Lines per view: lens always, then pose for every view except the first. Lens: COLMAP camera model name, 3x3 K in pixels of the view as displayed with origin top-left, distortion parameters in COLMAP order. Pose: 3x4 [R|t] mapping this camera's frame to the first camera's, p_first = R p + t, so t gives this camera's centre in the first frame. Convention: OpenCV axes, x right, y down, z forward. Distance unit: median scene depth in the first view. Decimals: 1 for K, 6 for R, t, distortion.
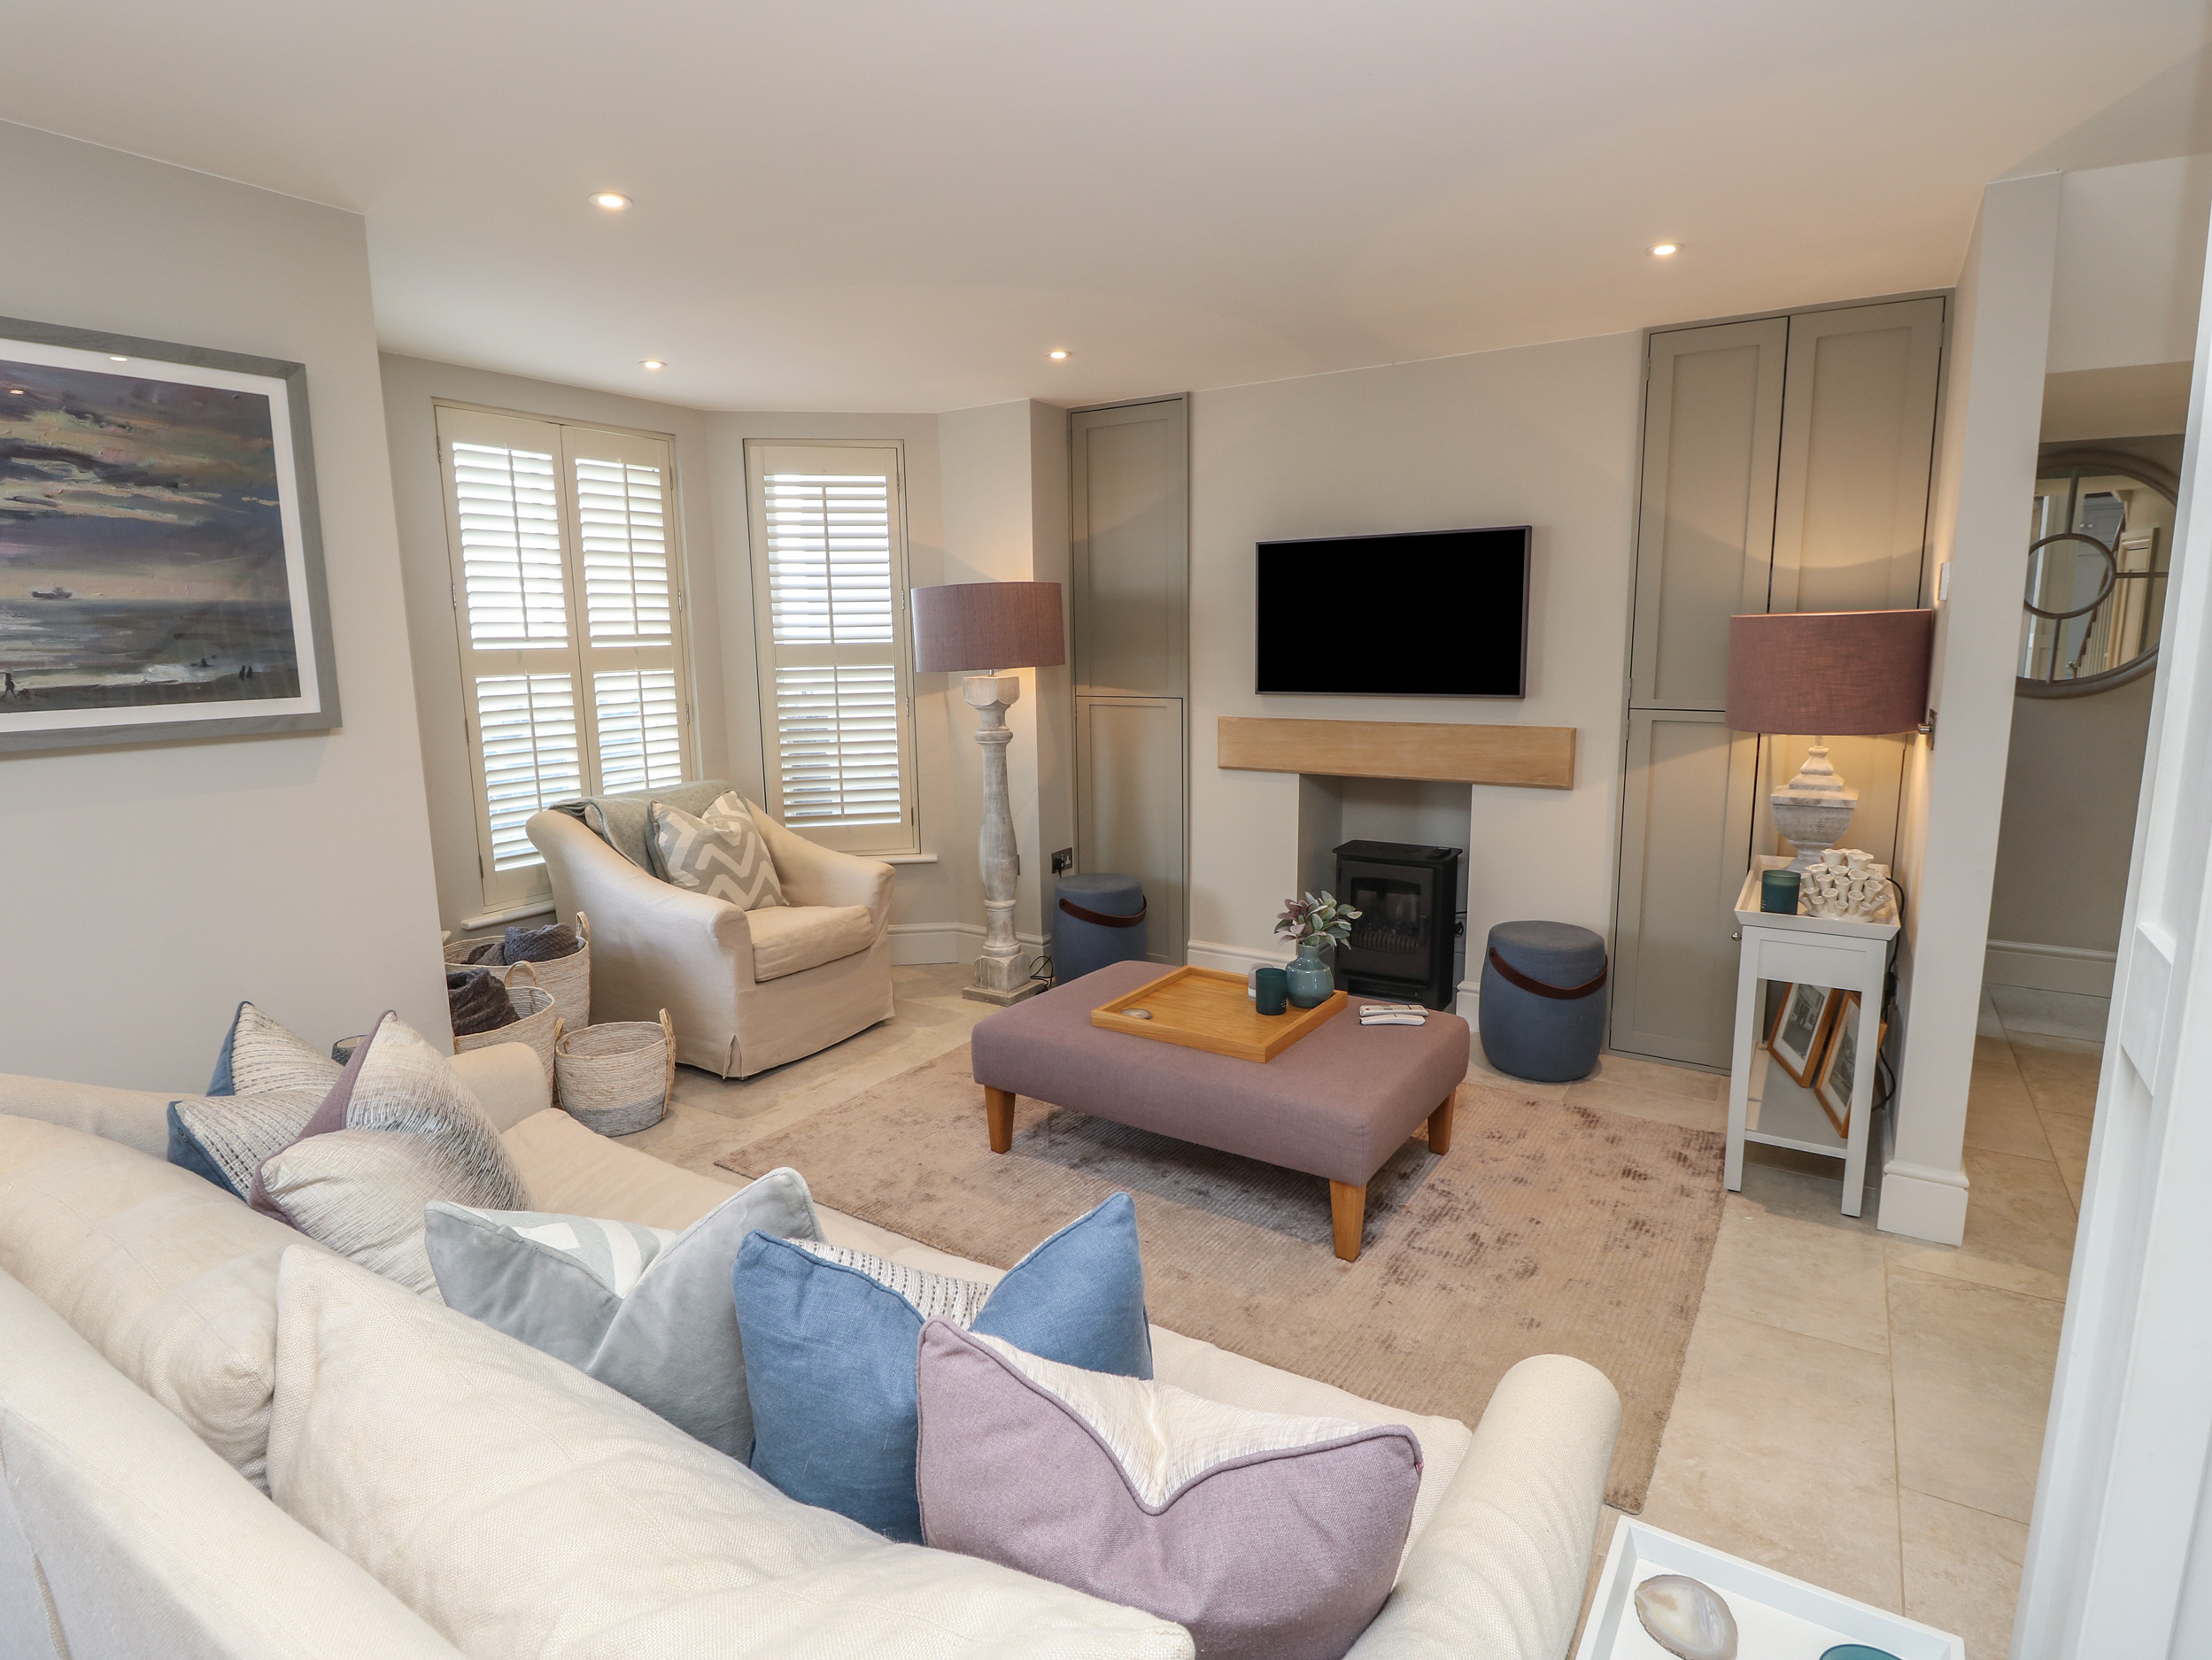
lens RADIAL K [[1189.0, 0, 1092.2], [0, 1189.0, 830.0], [0, 0, 1]] dist [-0.001171, -0.012165]
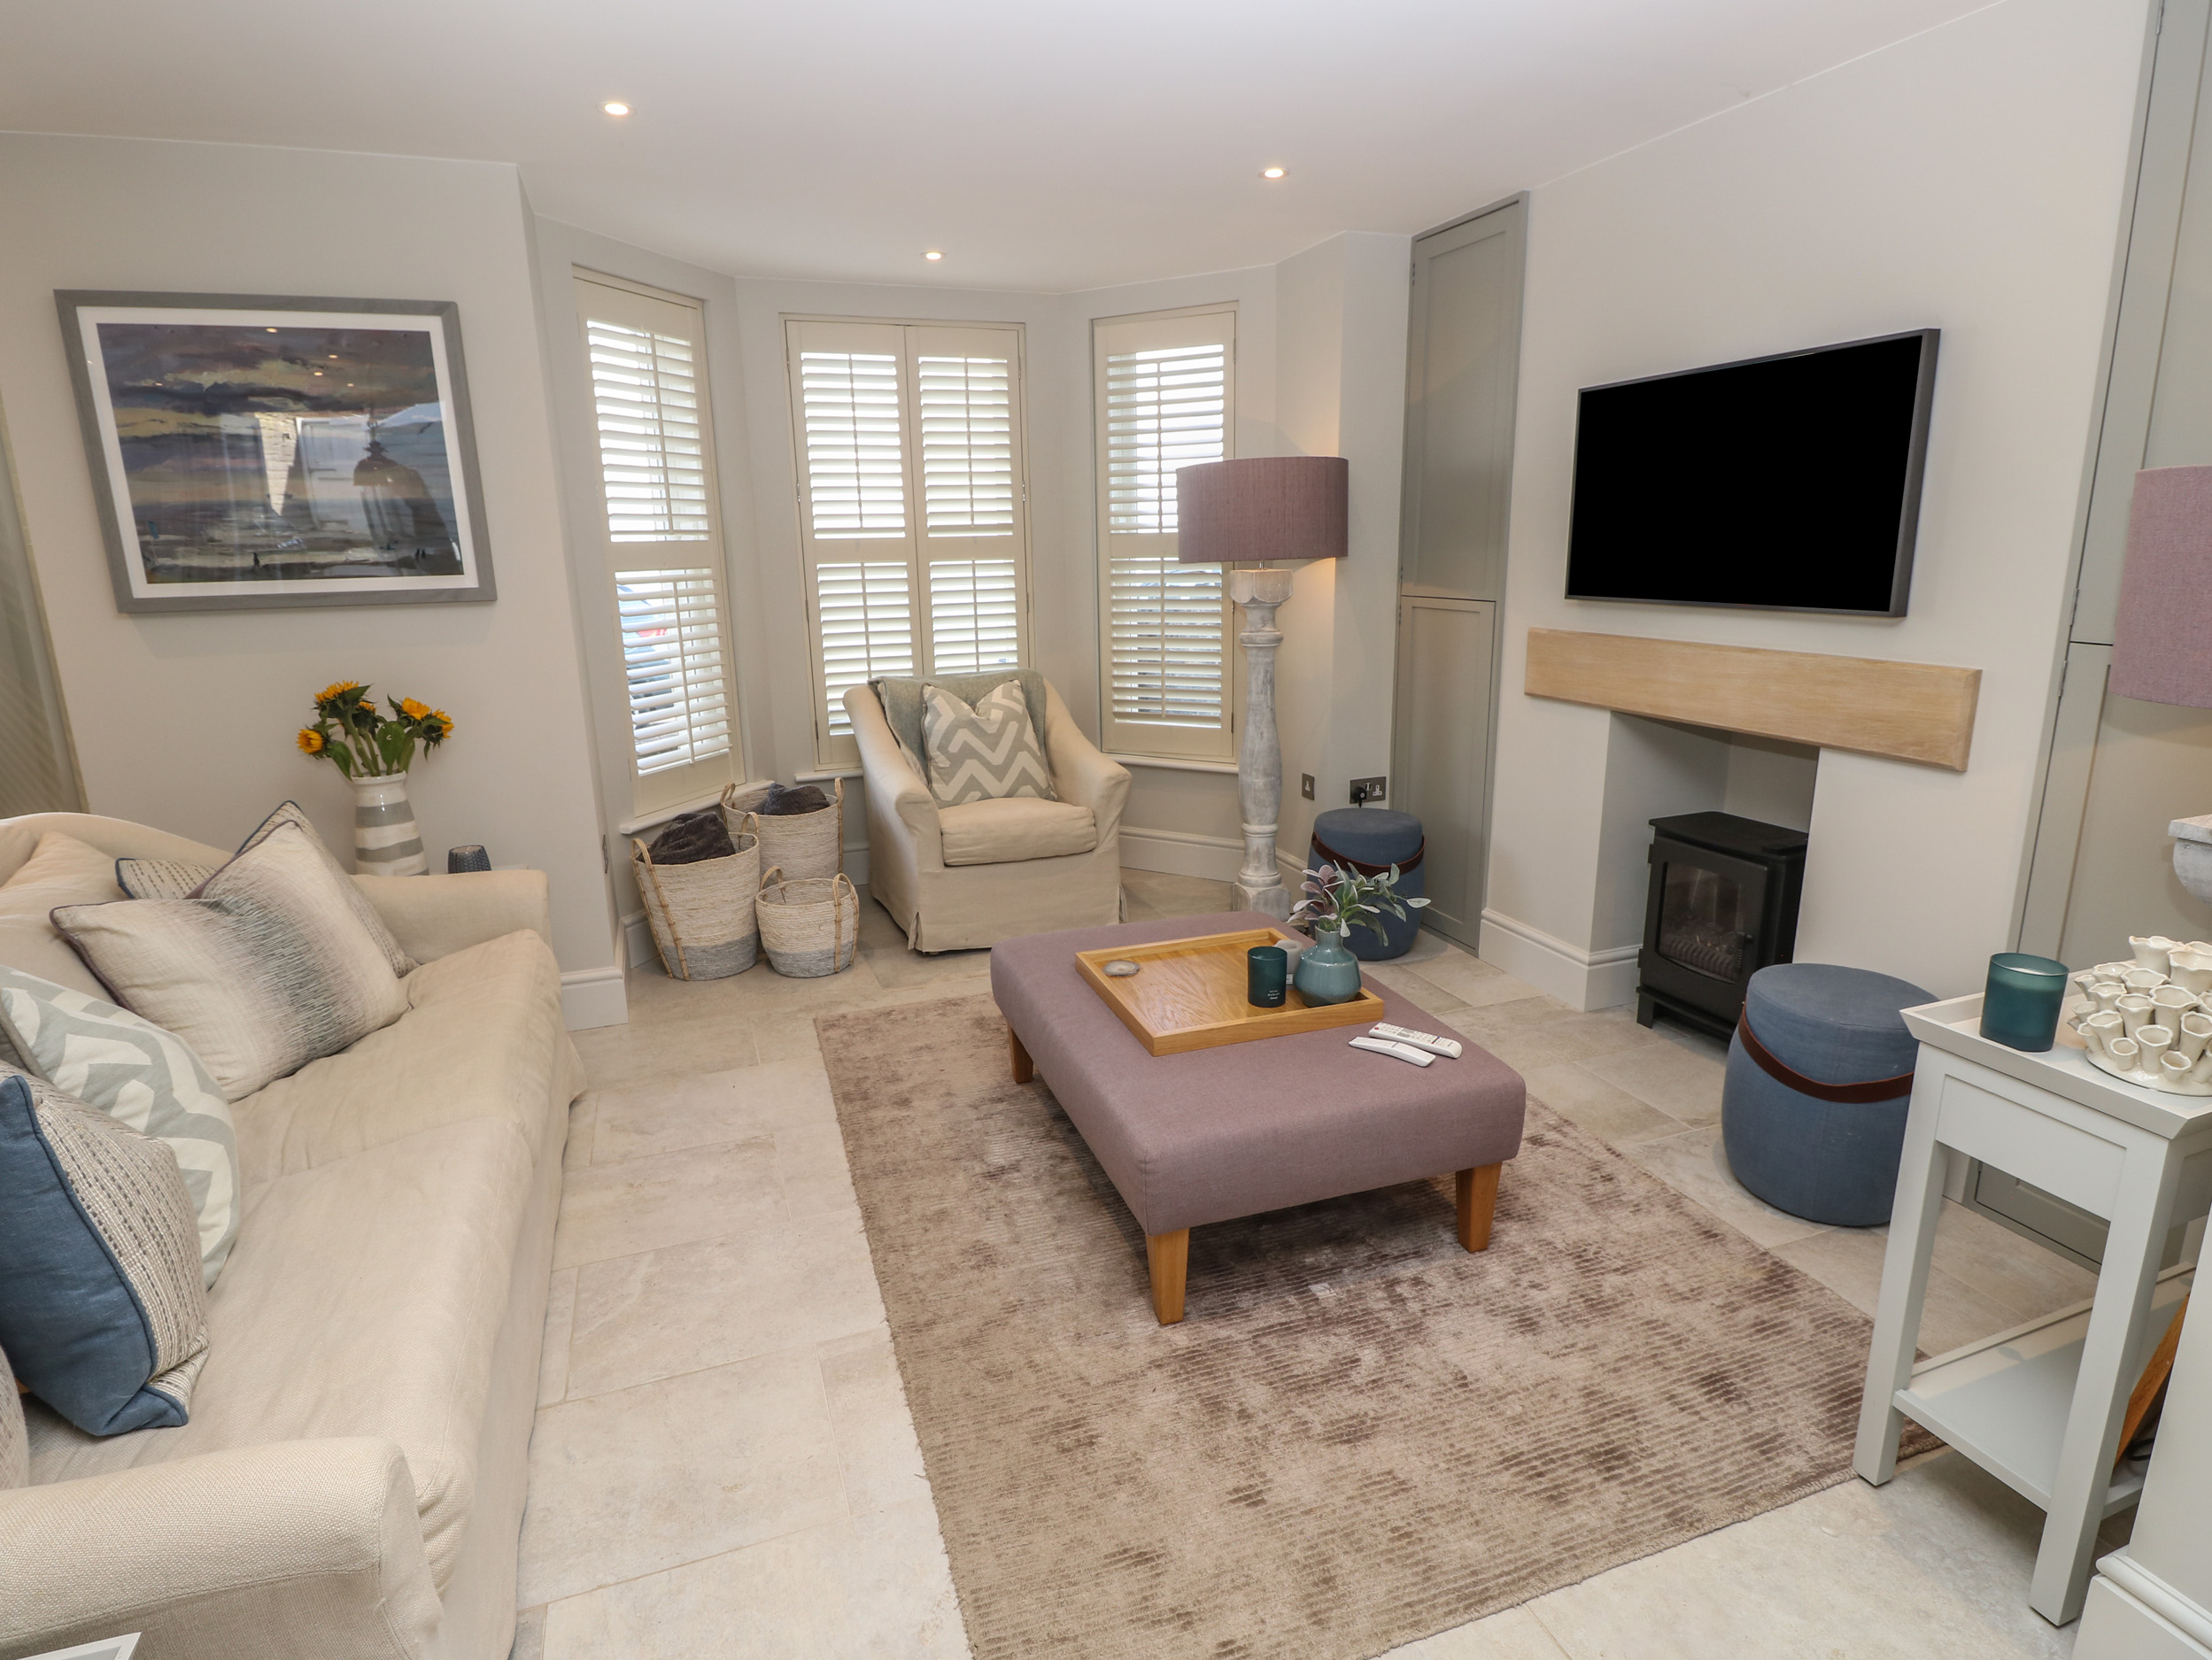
lens RADIAL K [[1189.0, 0, 1098.3], [0, 1189.0, 839.3], [0, 0, 1]] dist [-0.001171, -0.012165]
pose [[0.786130, 0.148940, -0.599847, 0.403205], [-0.093322, 0.988007, 0.123016, -0.031472], [0.610976, -0.040728, 0.790601, 0.240250]]
